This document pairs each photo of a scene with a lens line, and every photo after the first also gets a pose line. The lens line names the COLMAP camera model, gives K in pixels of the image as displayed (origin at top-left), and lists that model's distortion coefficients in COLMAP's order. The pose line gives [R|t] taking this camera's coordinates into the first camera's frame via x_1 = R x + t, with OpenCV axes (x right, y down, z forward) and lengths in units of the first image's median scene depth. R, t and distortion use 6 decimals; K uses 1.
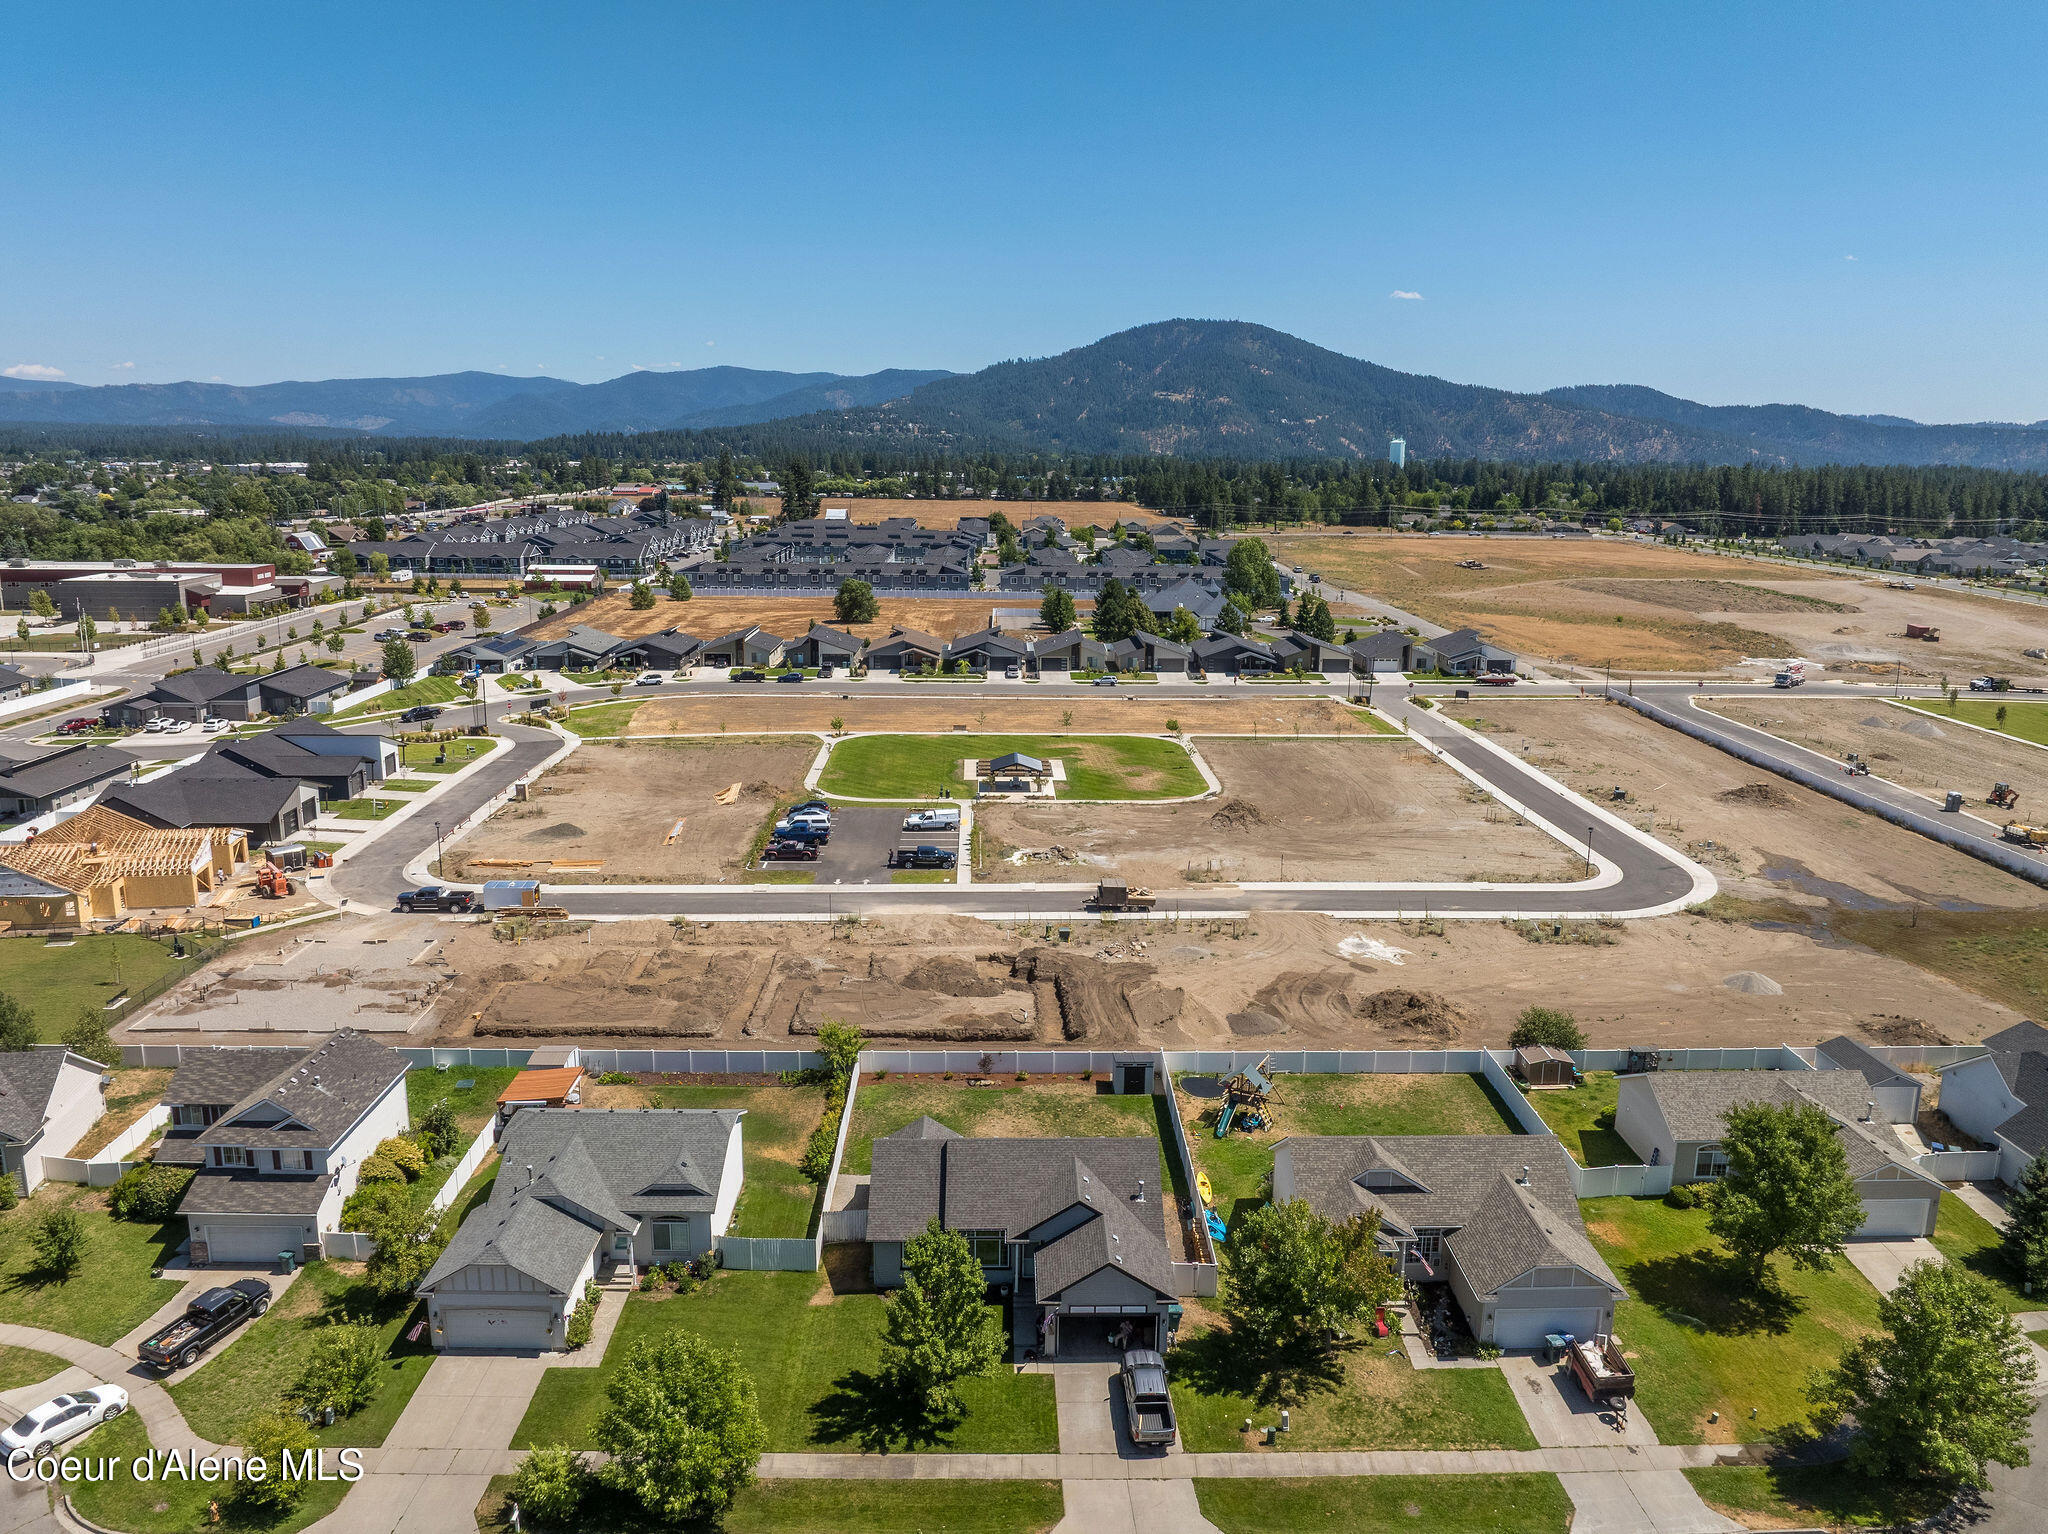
lens RADIAL K [[1487.6, 0, 1028.9], [0, 1487.6, 765.3], [0, 0, 1]] dist [-0.053641, 0.025715]
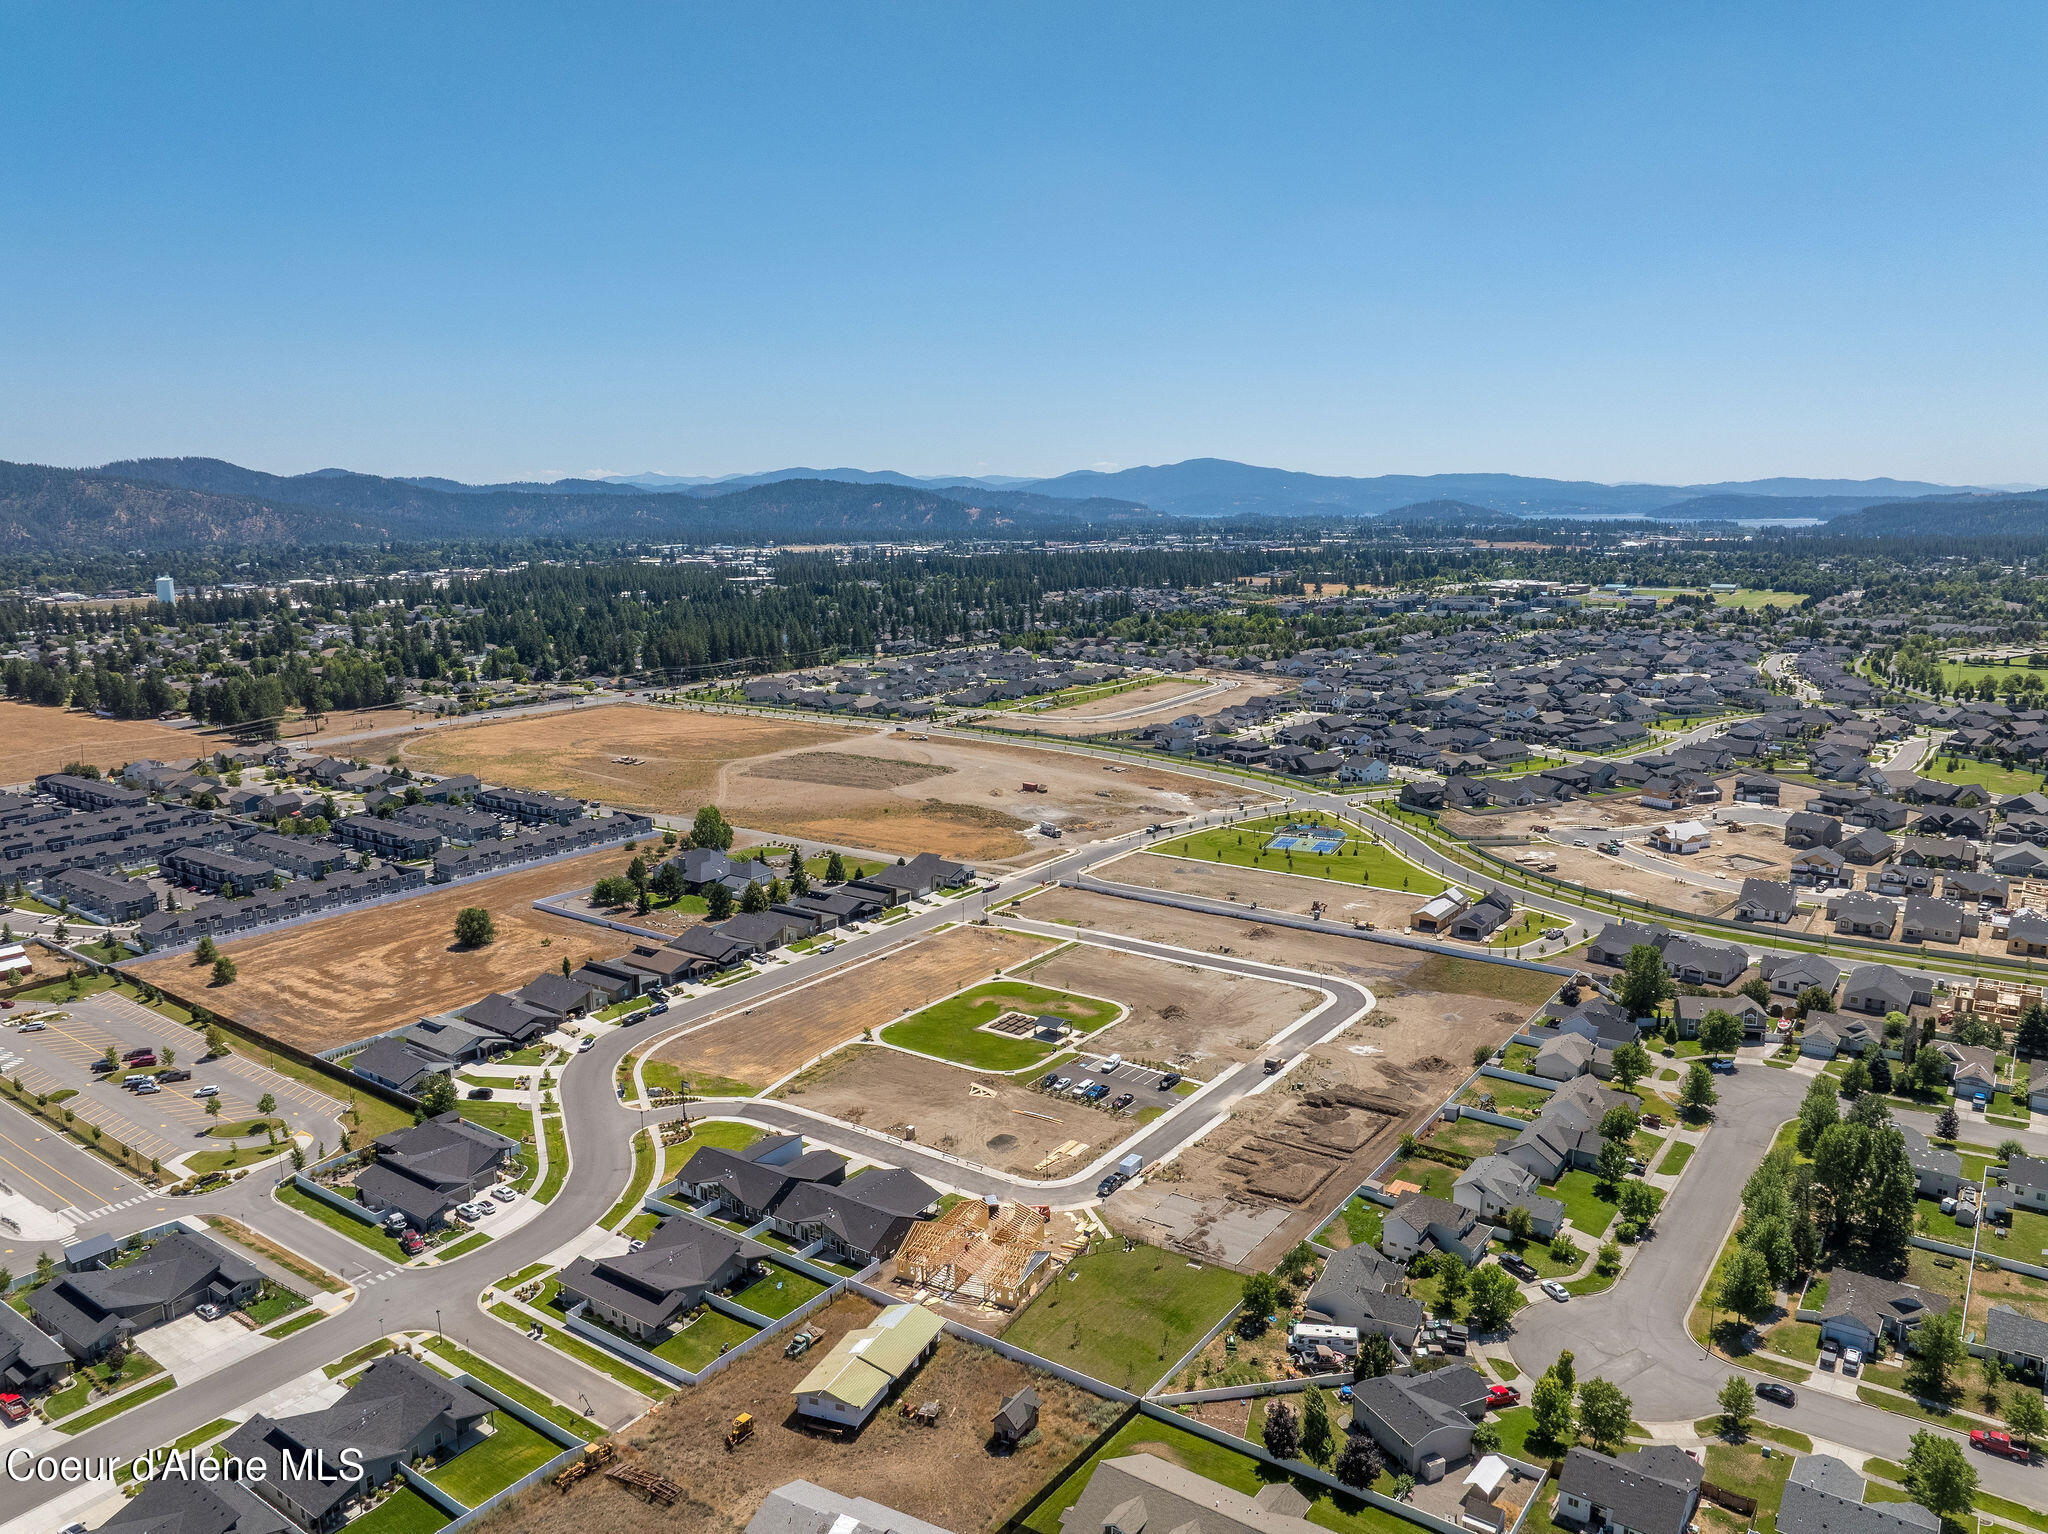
lens RADIAL K [[1444.2, 0, 1032.4], [0, 1444.2, 767.9], [0, 0, 1]] dist [-0.042172, 0.004112]
pose [[0.603181, -0.162738, 0.780826, -1.813107], [0.185489, 0.980744, 0.061116, -0.560286], [-0.775736, 0.107971, 0.621752, -0.120943]]
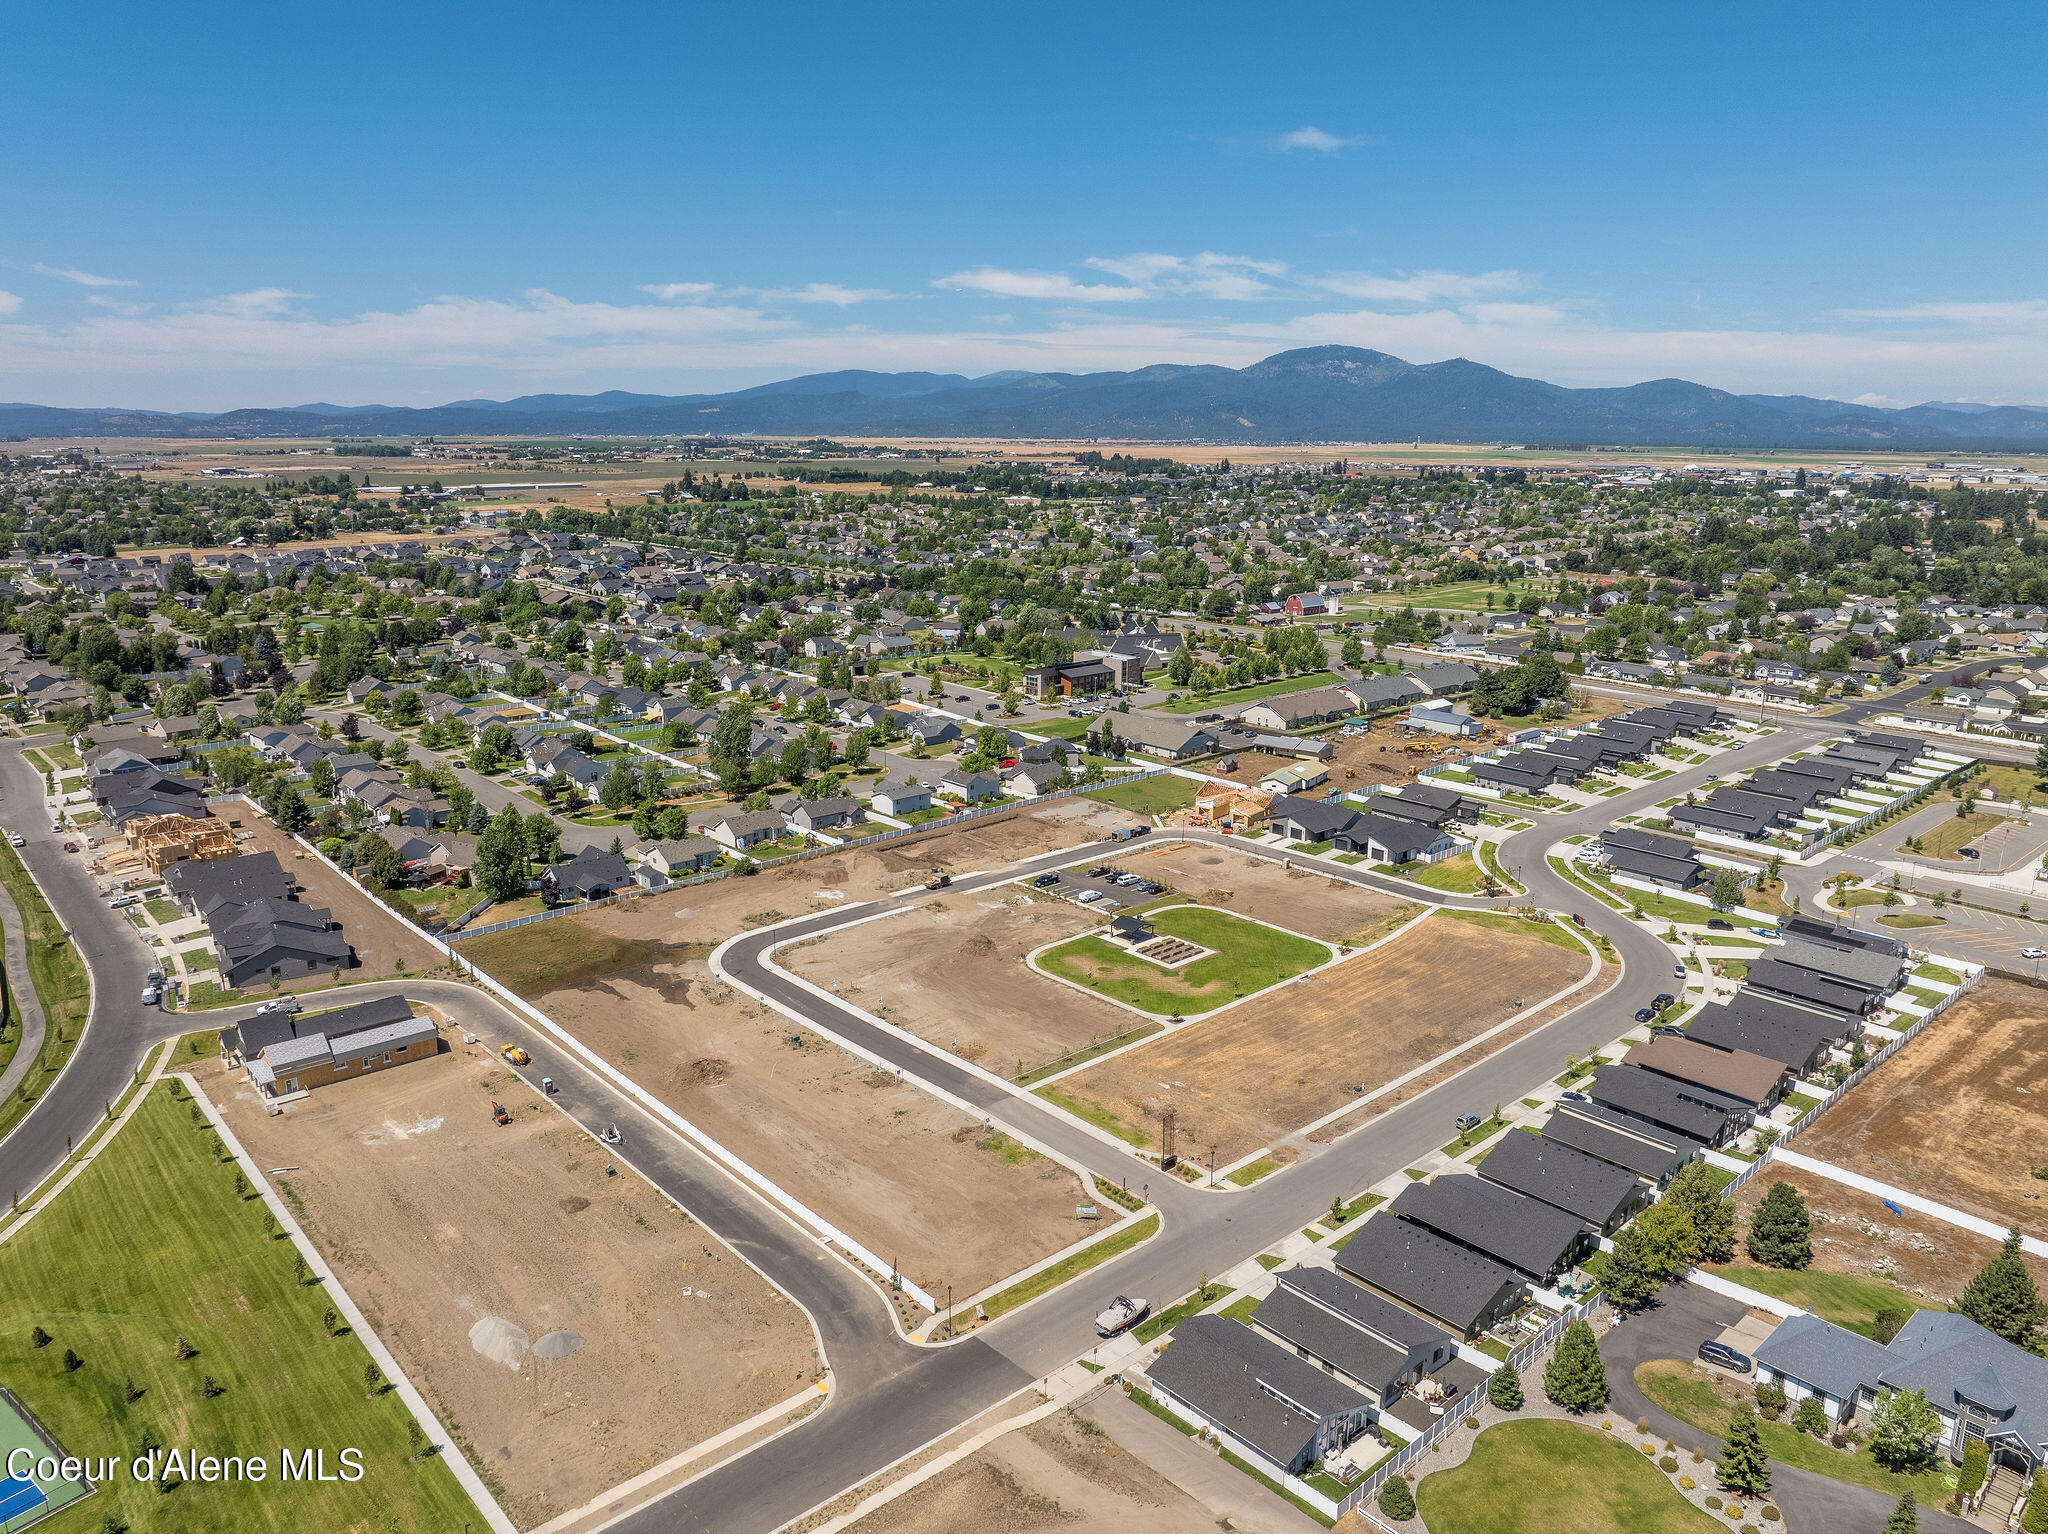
lens RADIAL K [[1442.6, 0, 1038.6], [0, 1442.6, 758.2], [0, 0, 1]] dist [-0.044359, 0.005273]
pose [[-0.757294, 0.133297, -0.639326, 1.391242], [-0.154190, 0.914780, 0.373368, -0.978102], [0.634611, 0.381327, -0.672204, 2.594003]]
